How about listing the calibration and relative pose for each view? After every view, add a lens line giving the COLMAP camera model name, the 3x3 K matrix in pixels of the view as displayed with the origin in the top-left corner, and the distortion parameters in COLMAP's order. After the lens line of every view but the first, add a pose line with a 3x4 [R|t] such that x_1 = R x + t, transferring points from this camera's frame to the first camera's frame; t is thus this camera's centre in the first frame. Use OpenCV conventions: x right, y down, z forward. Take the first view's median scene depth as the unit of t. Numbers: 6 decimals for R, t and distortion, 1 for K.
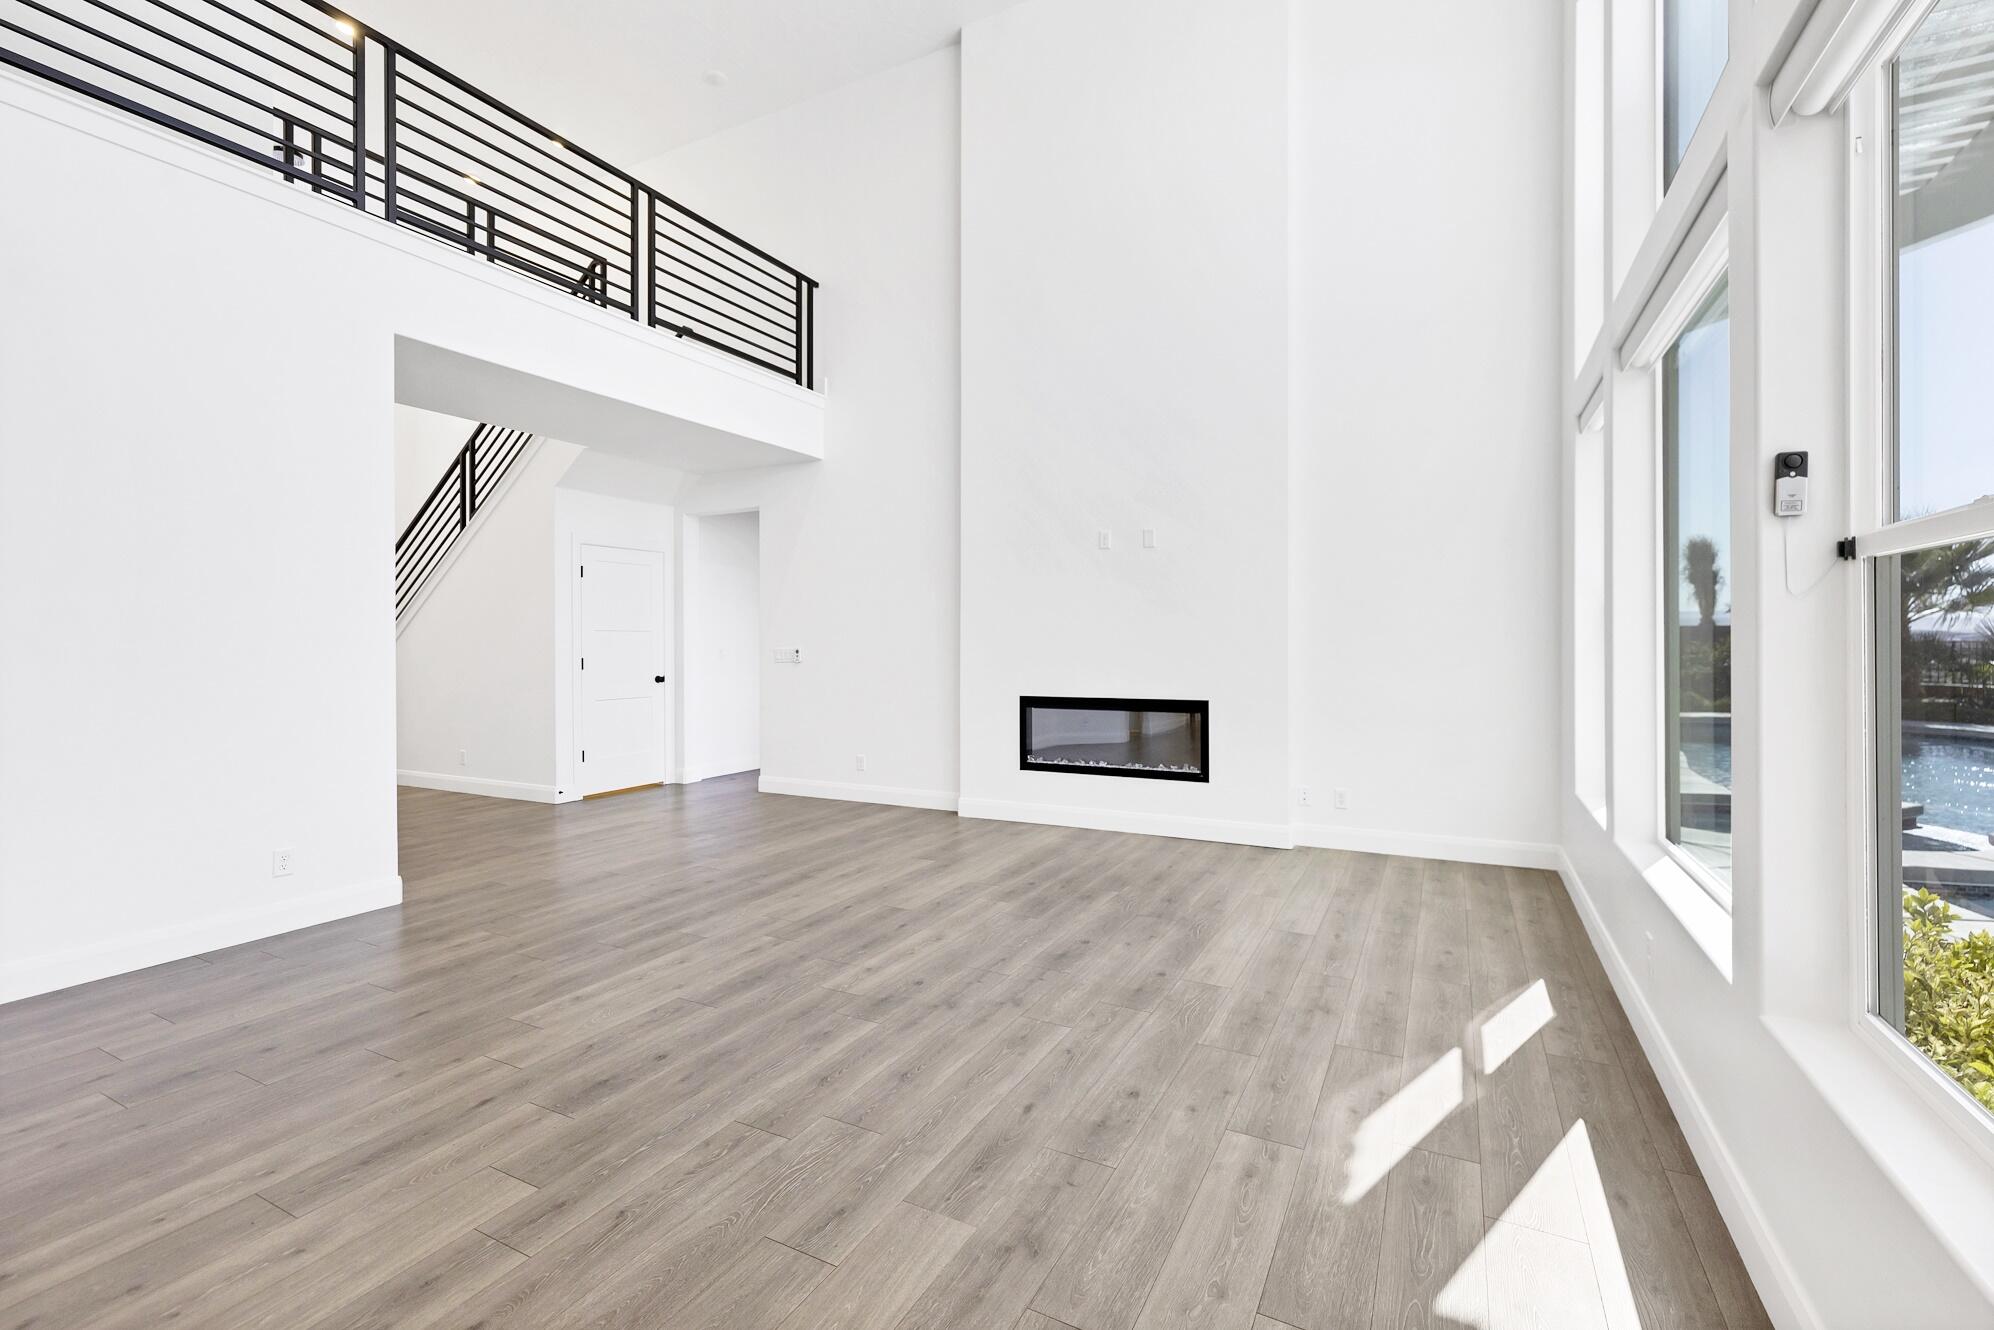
lens RADIAL K [[884.5, 0, 971.8], [0, 884.5, 642.4], [0, 0, 1]] dist [0.000651, -0.000072]
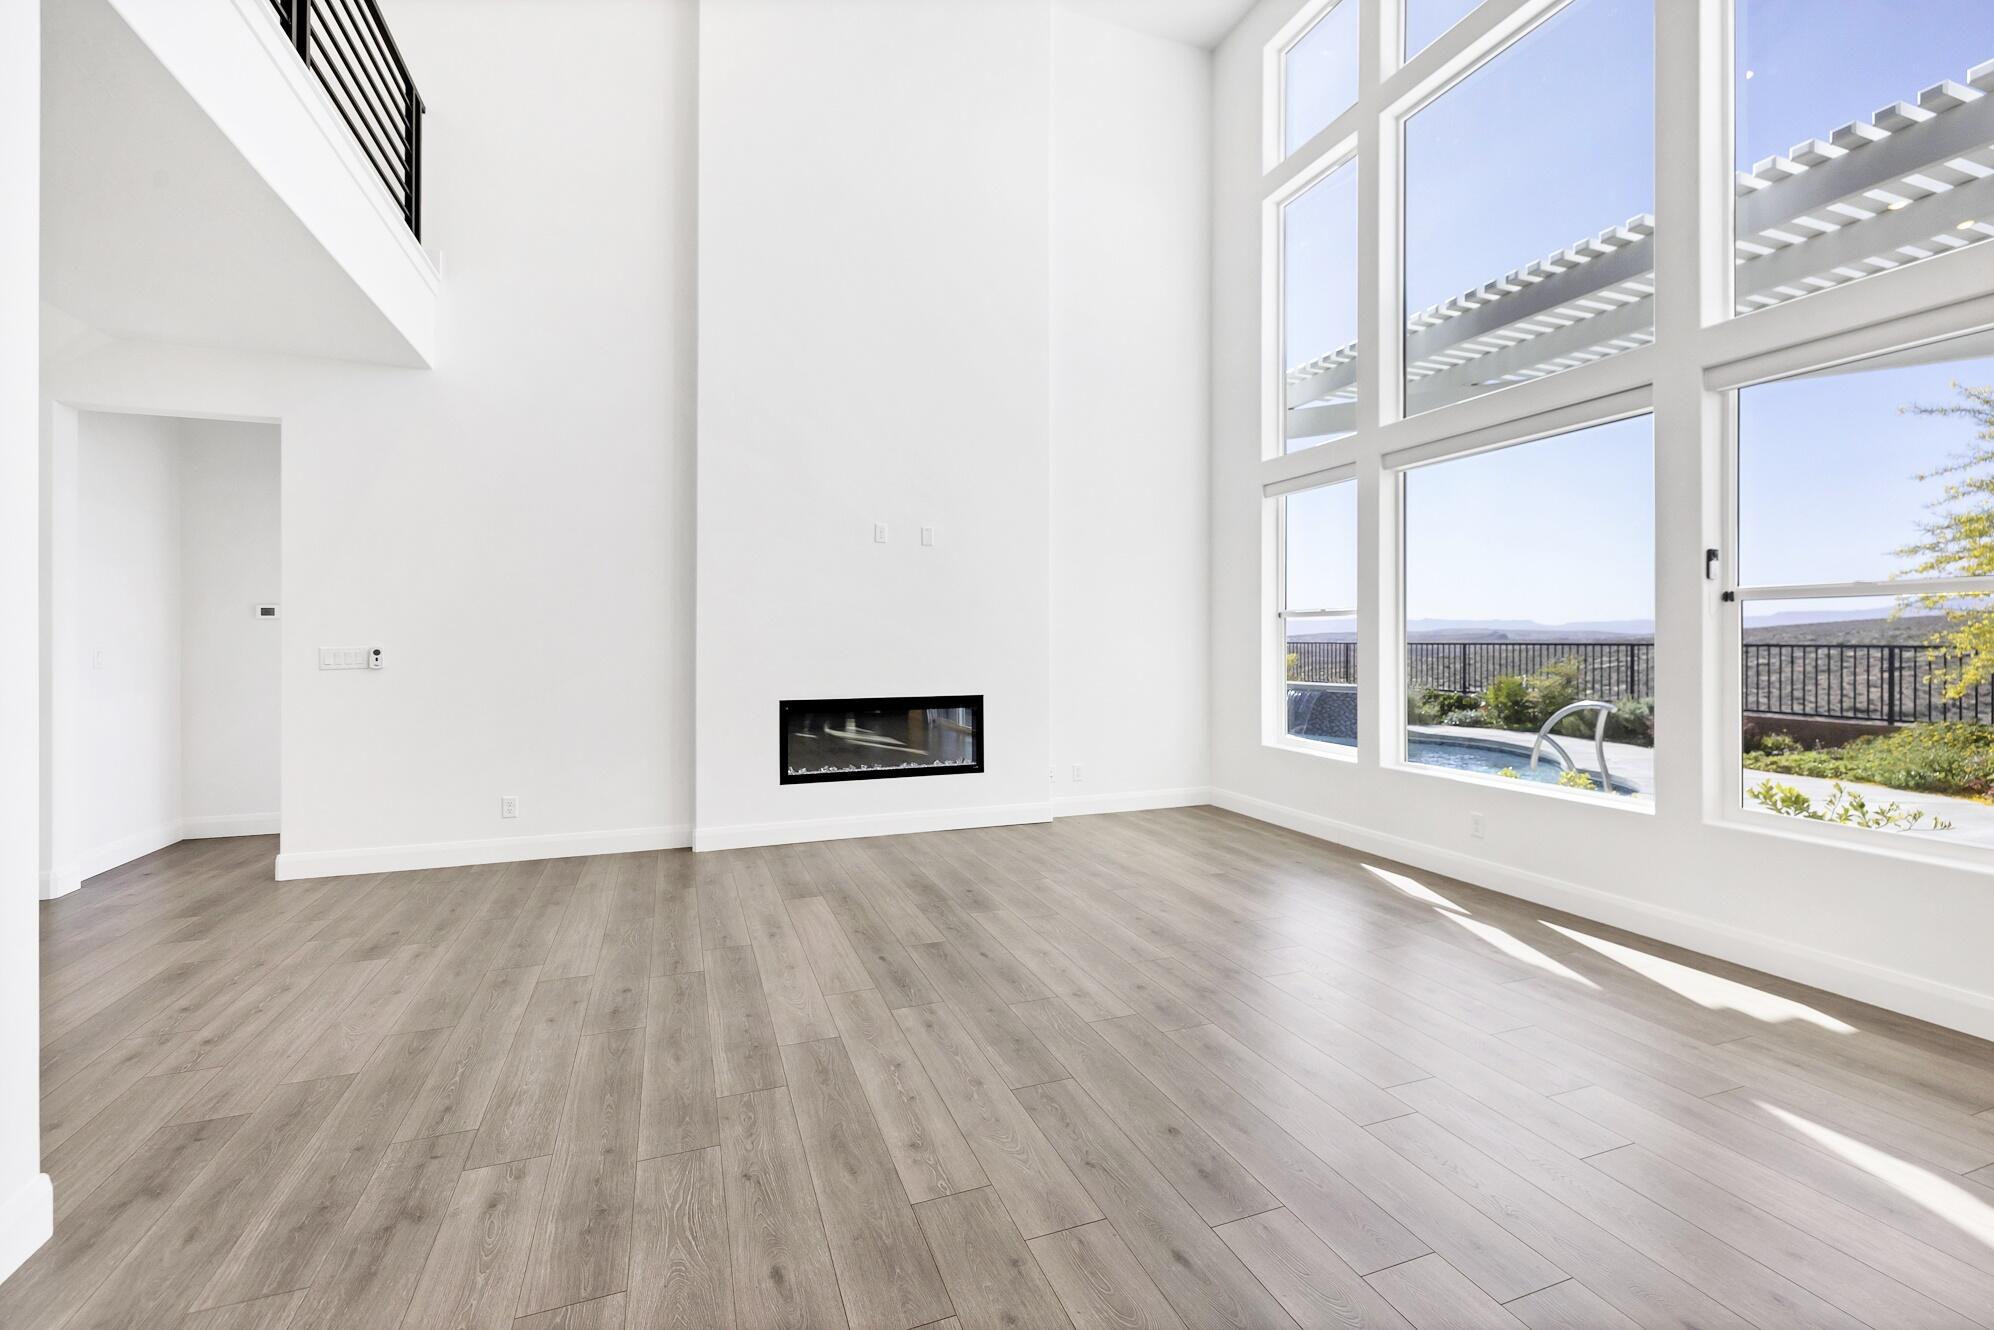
lens RADIAL K [[892.8, 0, 1039.2], [0, 892.8, 642.6], [0, 0, 1]] dist [-0.003674, -0.000219]
pose [[0.636390, 0.001110, 0.771367, -0.767162], [-0.002624, 0.999996, 0.000725, 0.002896], [-0.771363, -0.002486, 0.636390, 0.394607]]
